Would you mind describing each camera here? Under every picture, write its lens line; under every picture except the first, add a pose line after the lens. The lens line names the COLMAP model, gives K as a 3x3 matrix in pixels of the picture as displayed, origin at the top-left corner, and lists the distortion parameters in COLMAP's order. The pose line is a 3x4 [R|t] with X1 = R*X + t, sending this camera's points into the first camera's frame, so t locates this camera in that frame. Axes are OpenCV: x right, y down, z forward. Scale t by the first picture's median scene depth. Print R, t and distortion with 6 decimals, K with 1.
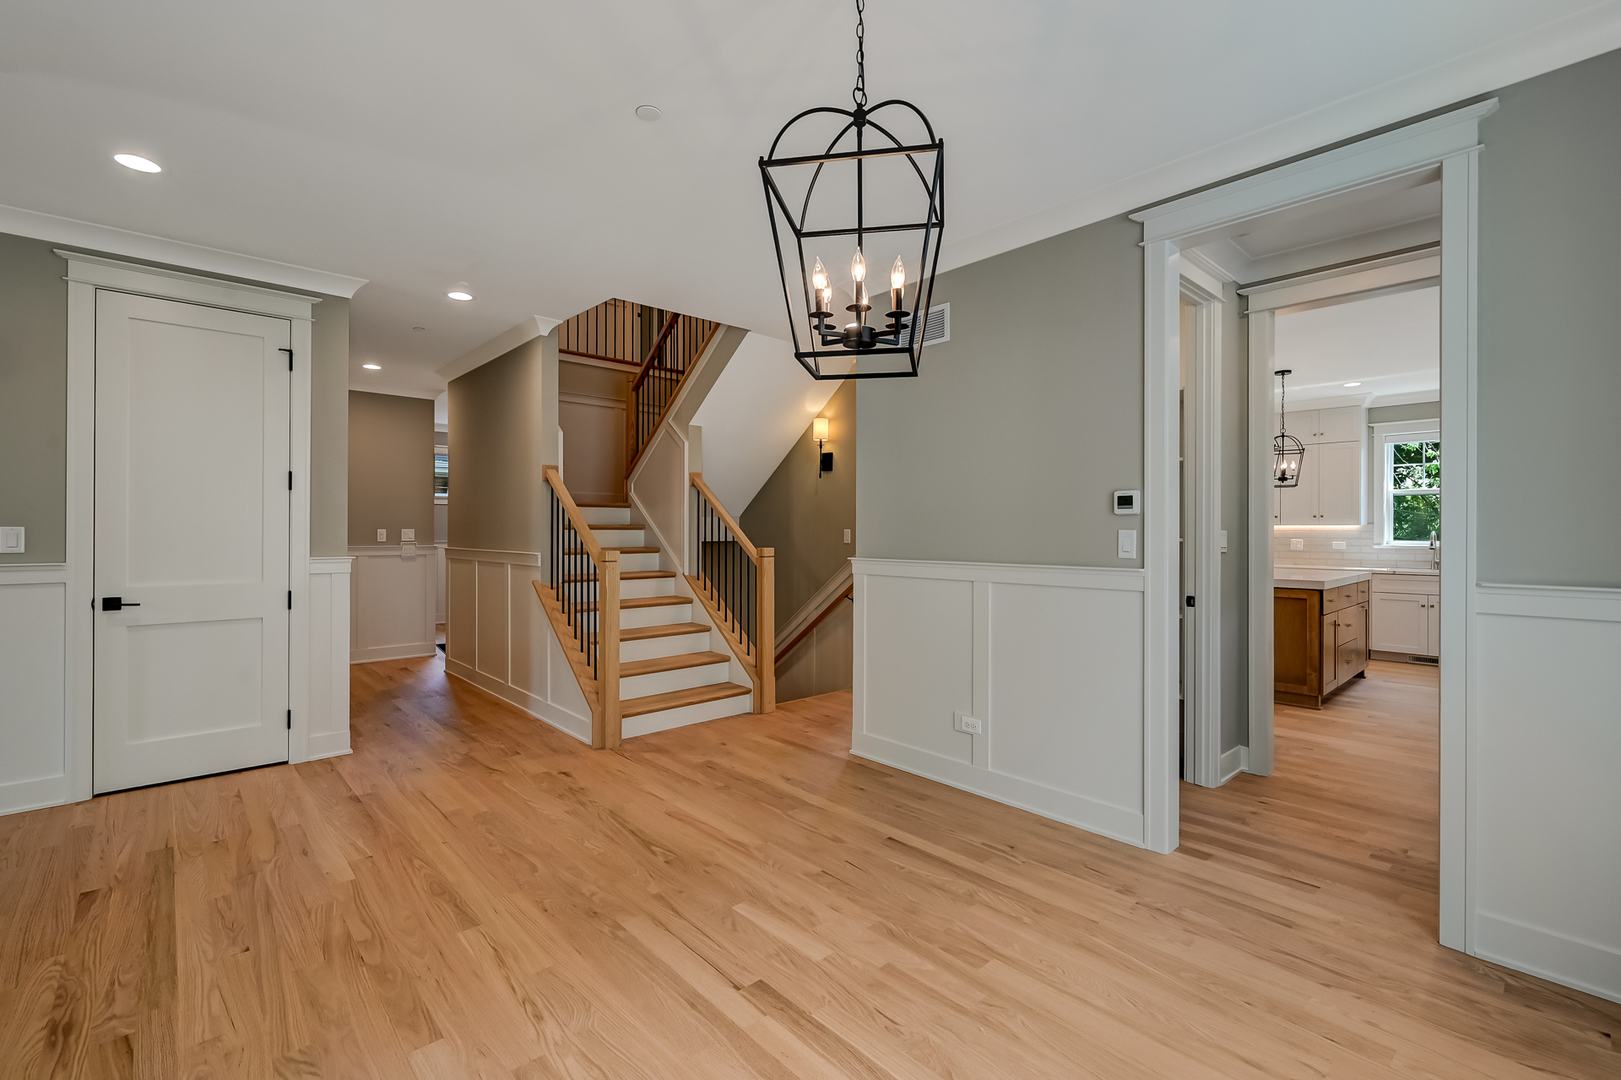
lens RADIAL K [[705.4, 0, 810.5], [0, 705.4, 540.0], [0, 0, 1]] dist [0.000000, -0.000023]
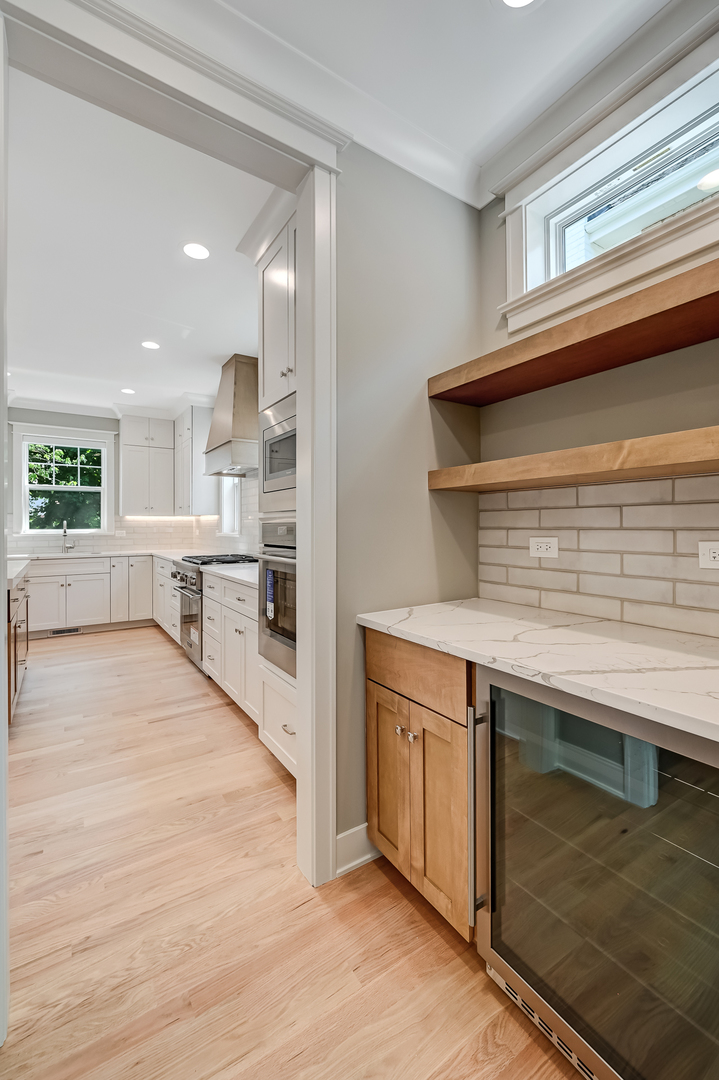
lens RADIAL K [[447.9, 0, 361.0], [0, 447.9, 524.3], [0, 0, 1]] dist [0.001592, 0.000086]
pose [[0.153478, 0.007838, 0.988121, 0.211528], [0.011483, 0.999887, -0.009715, 0.006086], [-0.988085, 0.012837, 0.153371, 0.387799]]
